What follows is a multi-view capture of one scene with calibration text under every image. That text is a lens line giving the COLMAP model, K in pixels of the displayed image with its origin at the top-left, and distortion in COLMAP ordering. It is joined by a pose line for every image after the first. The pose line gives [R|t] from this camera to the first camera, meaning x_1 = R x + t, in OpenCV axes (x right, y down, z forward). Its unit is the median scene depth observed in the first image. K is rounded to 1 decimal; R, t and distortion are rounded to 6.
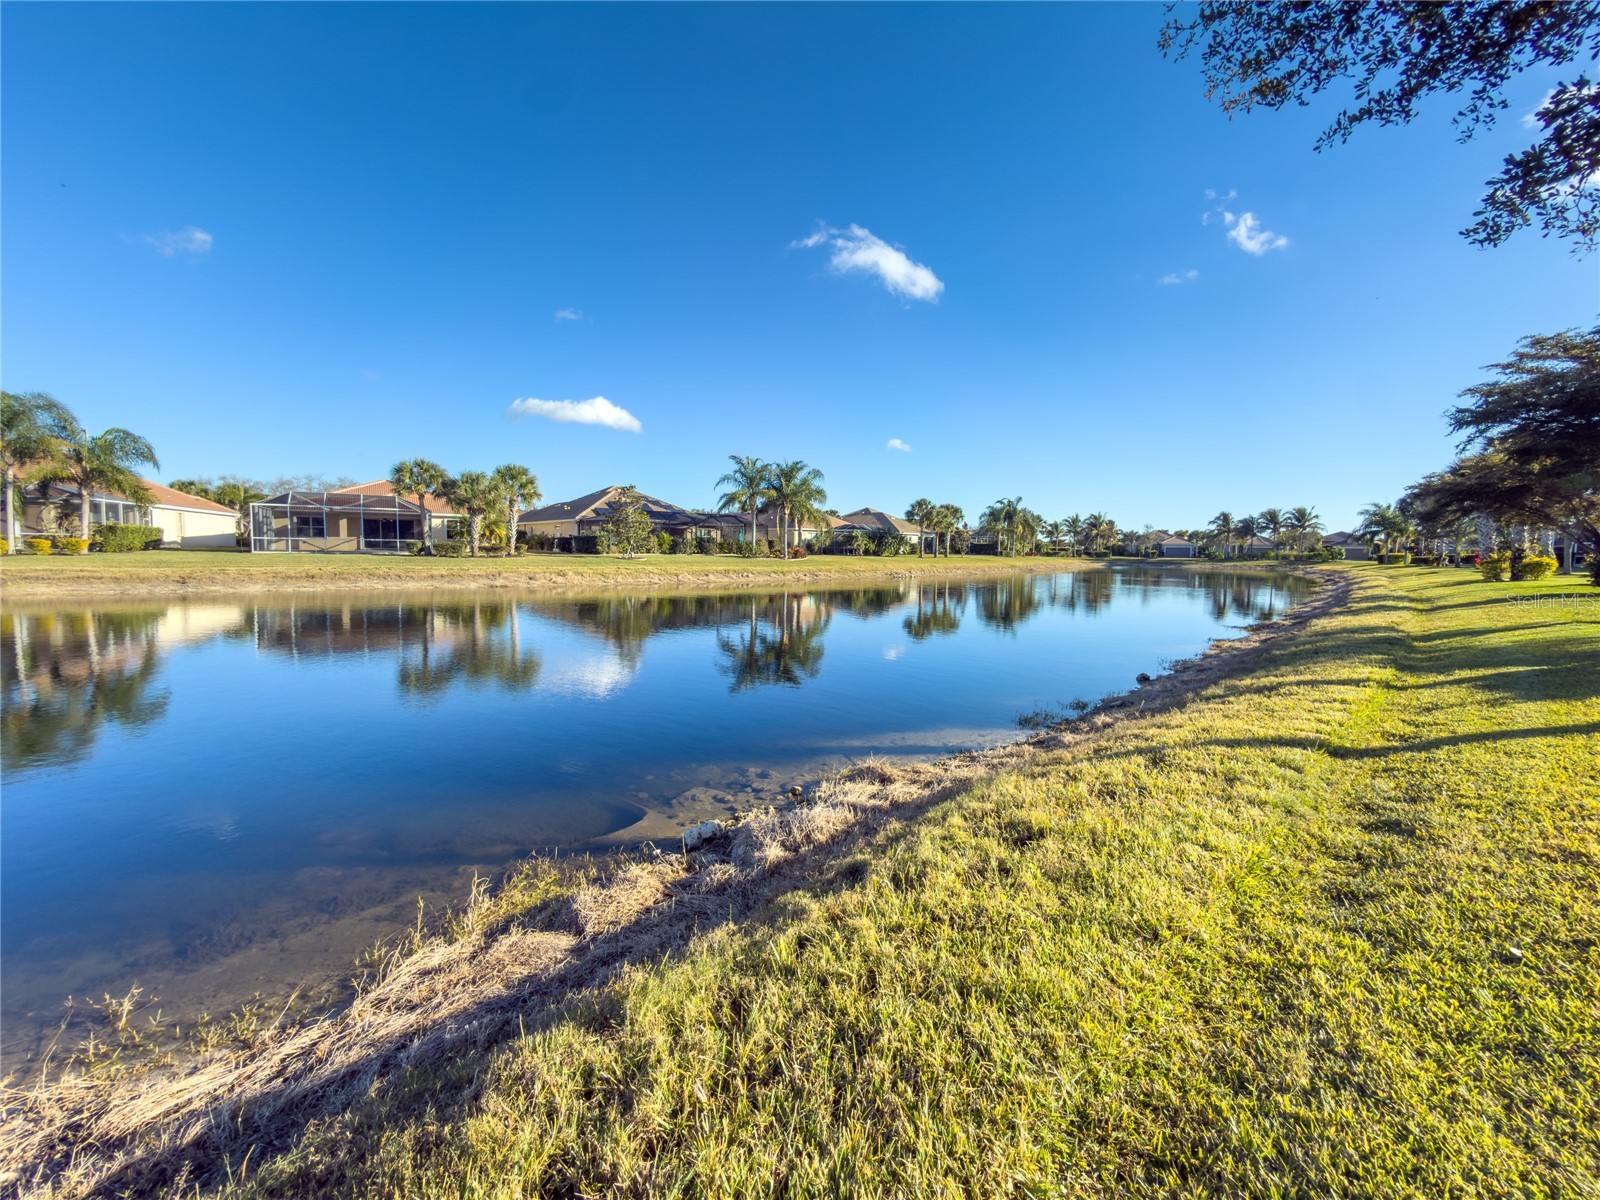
lens RADIAL K [[661.8, 0, 794.9], [0, 661.8, 599.2], [0, 0, 1]] dist [-0.001805, 0.000034]
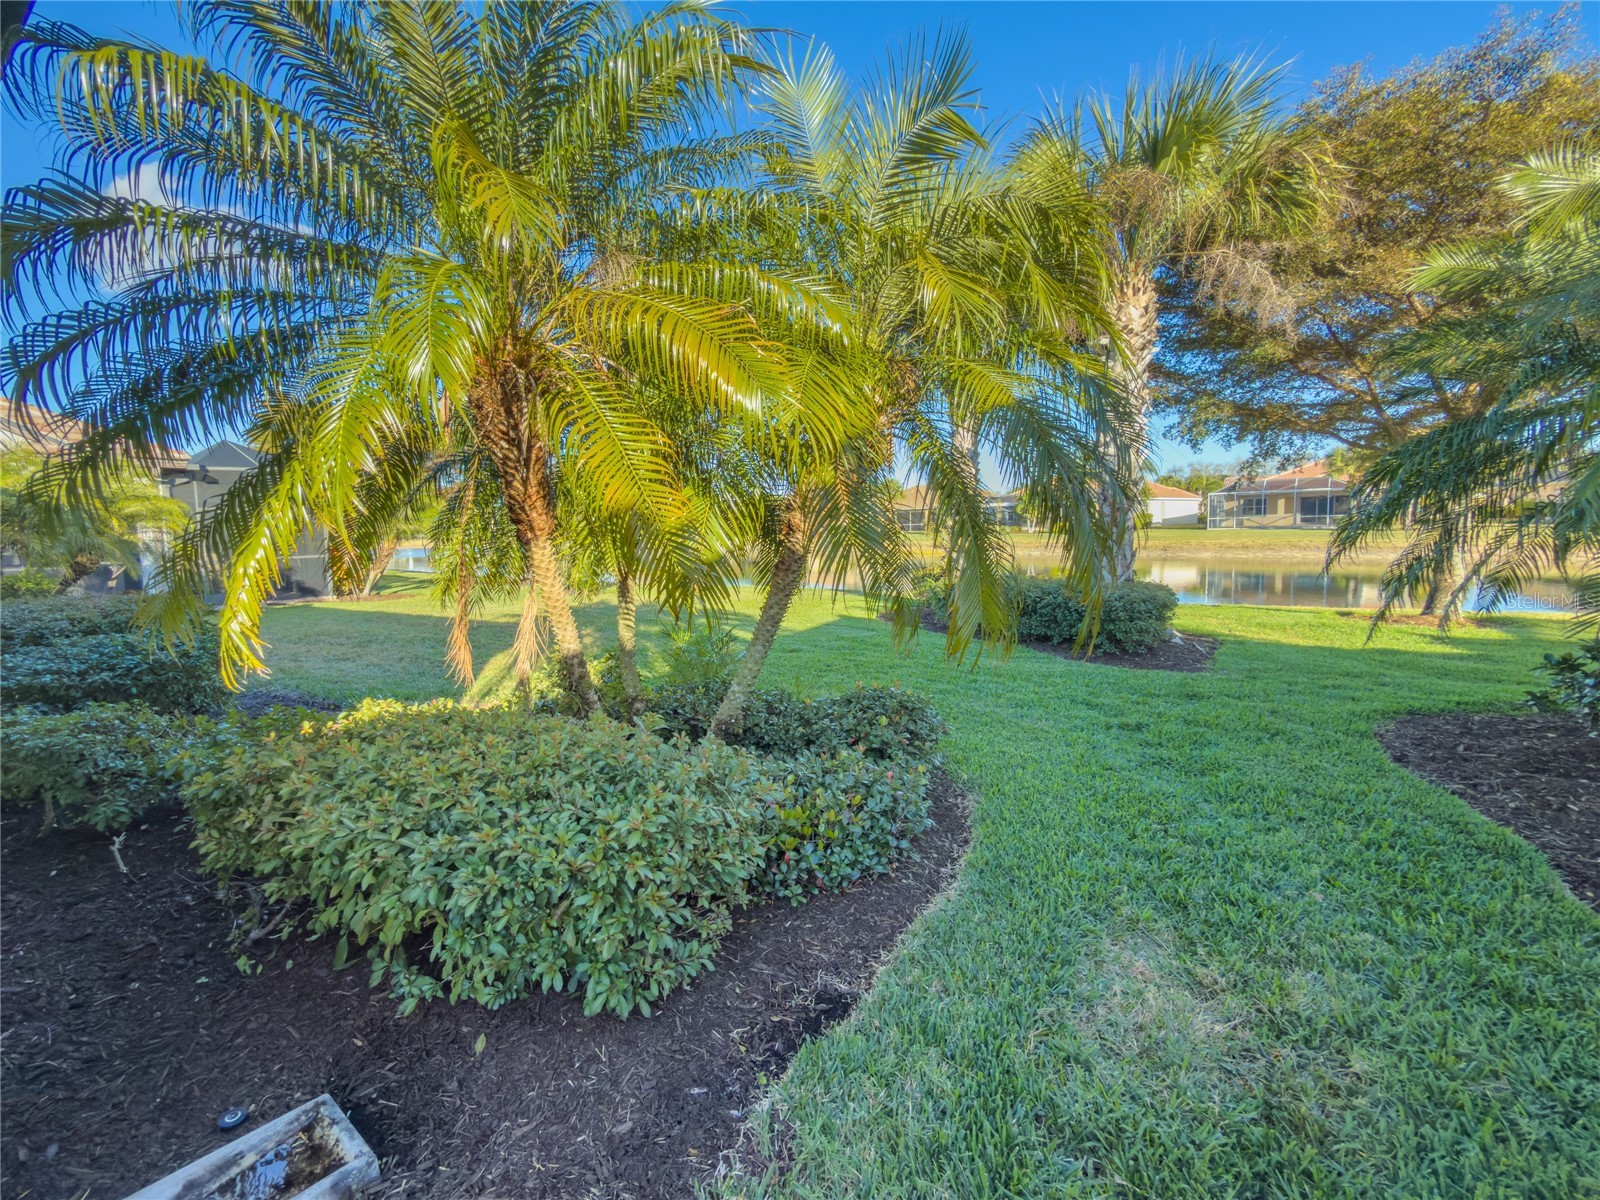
lens RADIAL K [[661.8, 0, 763.8], [0, 661.8, 572.2], [0, 0, 1]] dist [-0.001805, 0.000034]
pose [[0.286132, 0.046675, -0.957053, 0.172468], [-0.044703, 0.998376, 0.035325, 0.008575], [0.957147, 0.032675, 0.287754, -0.202456]]
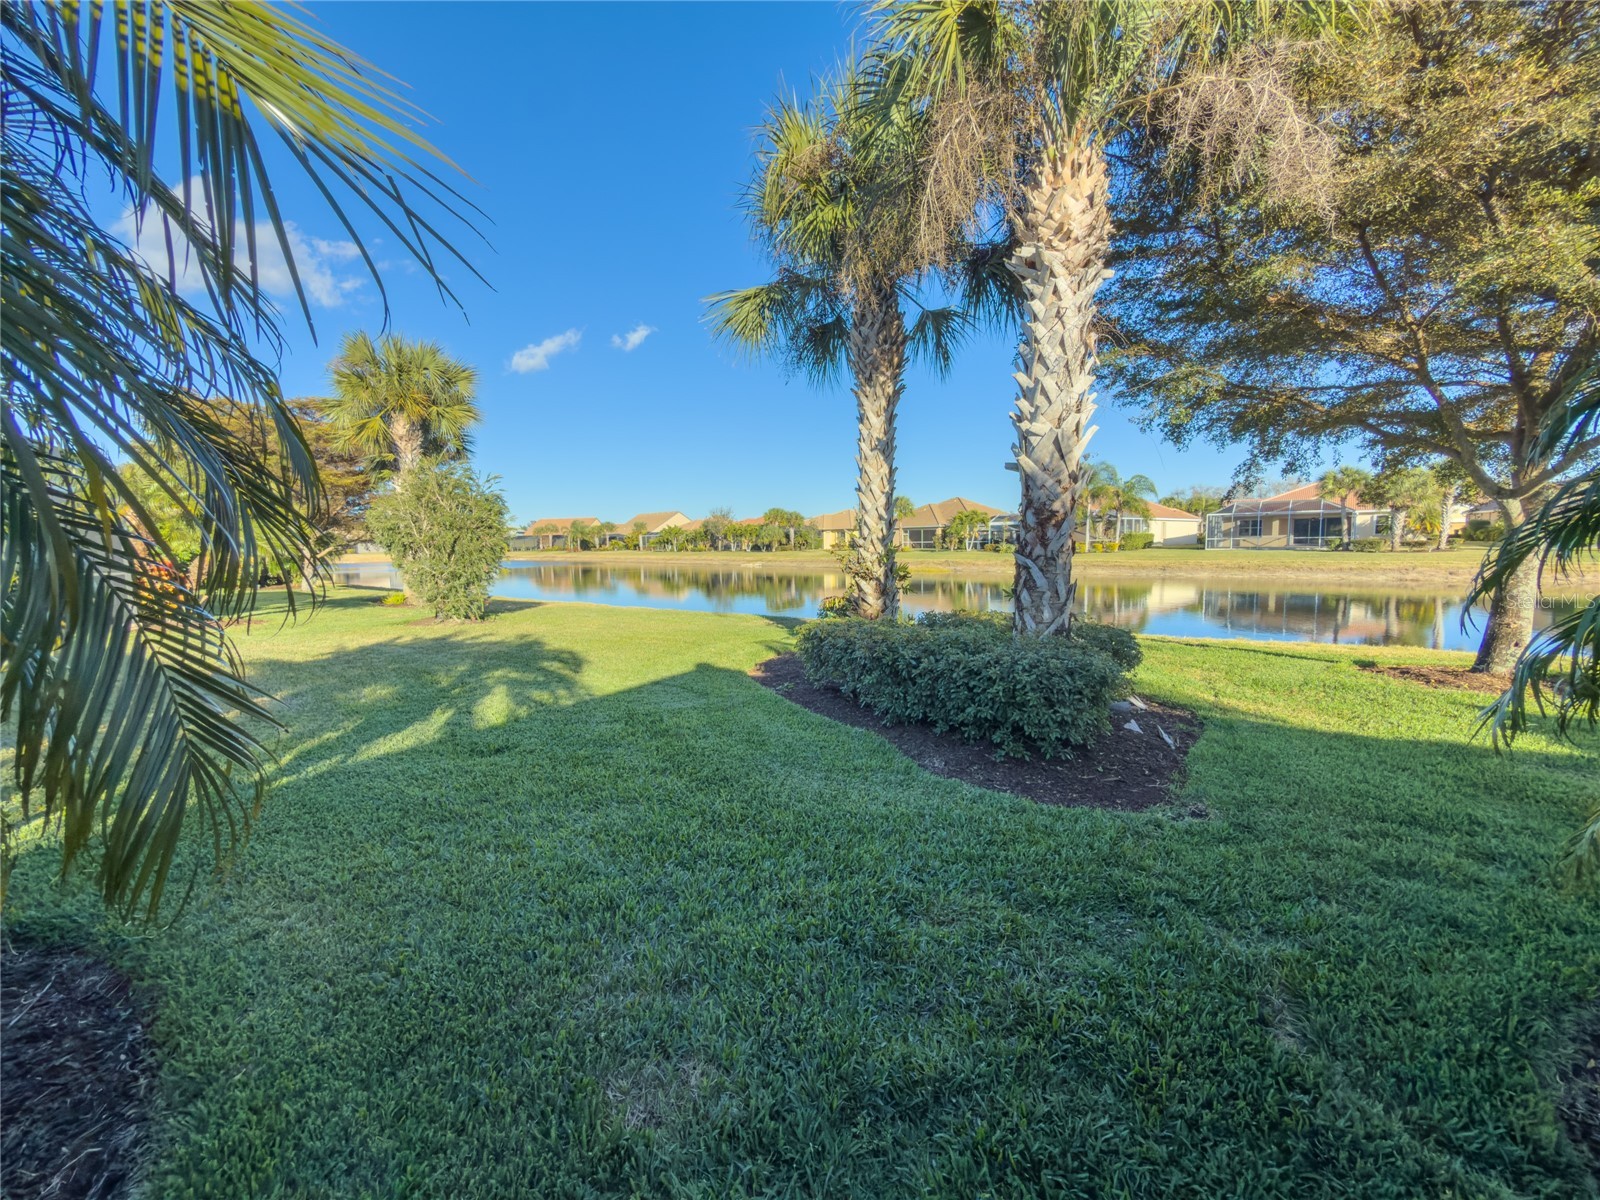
lens RADIAL K [[661.8, 0, 807.6], [0, 661.8, 602.2], [0, 0, 1]] dist [-0.001805, 0.000034]
pose [[0.332923, 0.066332, -0.940618, 0.166053], [-0.051018, 0.997329, 0.052273, 0.007972], [0.941573, 0.030586, 0.335418, -0.193999]]
